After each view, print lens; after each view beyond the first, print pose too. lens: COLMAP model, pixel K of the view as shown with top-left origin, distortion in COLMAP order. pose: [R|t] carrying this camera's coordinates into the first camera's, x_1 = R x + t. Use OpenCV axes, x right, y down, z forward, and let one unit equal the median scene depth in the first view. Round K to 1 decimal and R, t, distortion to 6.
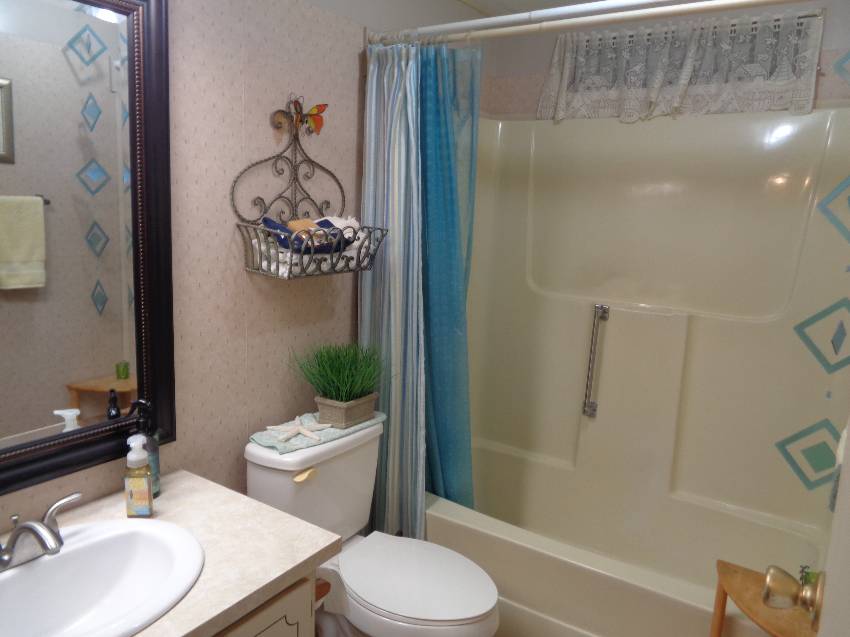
lens RADIAL K [[629.9, 0, 424.4], [0, 629.9, 317.1], [0, 0, 1]] dist [0.000701, -0.005191]
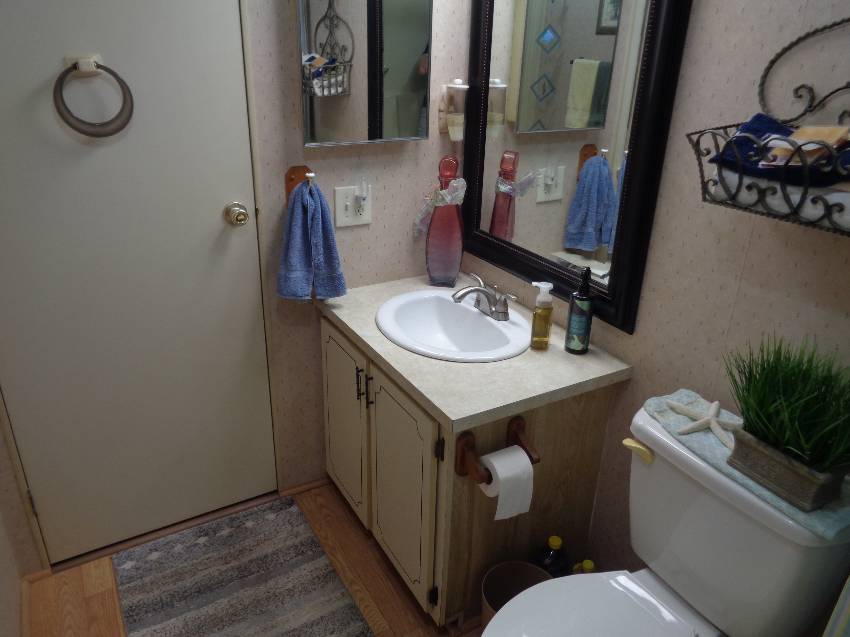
lens RADIAL K [[629.9, 0, 425.5], [0, 629.9, 321.1], [0, 0, 1]] dist [0.000701, -0.005191]
pose [[-0.443306, 0.306383, -0.842383, 0.501619], [-0.211556, 0.877461, 0.430472, -0.158735], [0.871048, 0.369042, -0.324166, 0.876963]]
